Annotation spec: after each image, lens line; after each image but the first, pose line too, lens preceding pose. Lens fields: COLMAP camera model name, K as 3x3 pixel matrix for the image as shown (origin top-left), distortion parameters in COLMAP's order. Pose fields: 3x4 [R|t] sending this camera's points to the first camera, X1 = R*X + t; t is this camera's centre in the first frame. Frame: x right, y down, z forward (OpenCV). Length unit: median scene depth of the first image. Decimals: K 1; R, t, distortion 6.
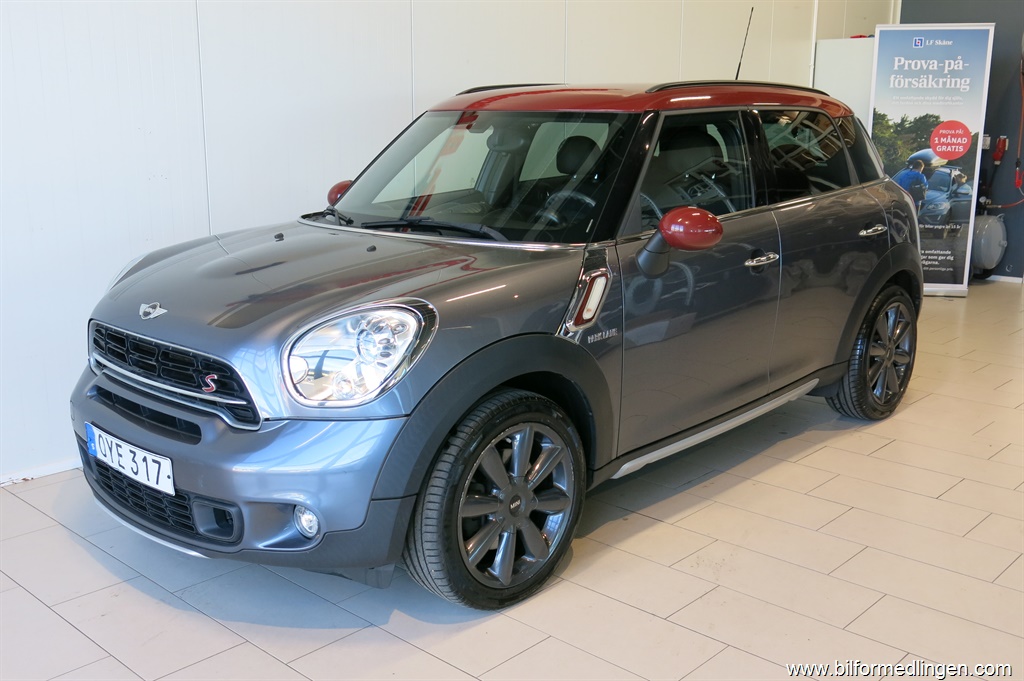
lens RADIAL K [[1019.9, 0, 514.0], [0, 1019.9, 343.3], [0, 0, 1]] dist [-0.015821, 0.020766]
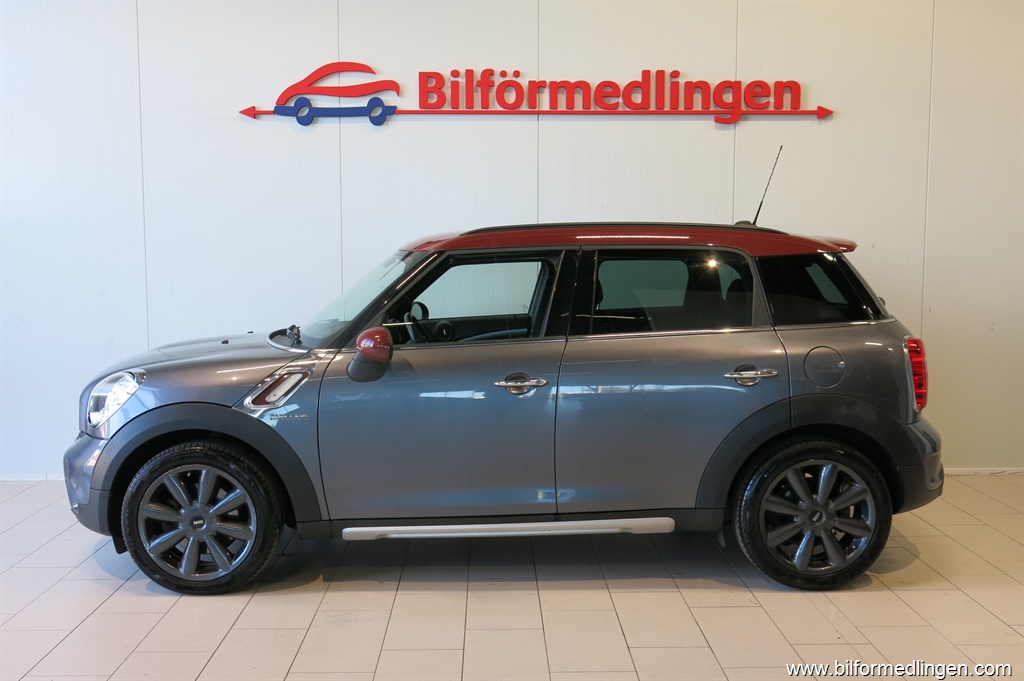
lens RADIAL K [[1019.9, 0, 514.0], [0, 1019.9, 343.3], [0, 0, 1]] dist [-0.015821, 0.020766]
pose [[0.694874, 0.072429, -0.715475, 1.008613], [-0.158206, 0.985937, -0.053843, -0.063213], [0.701513, 0.150607, 0.696561, 0.213506]]
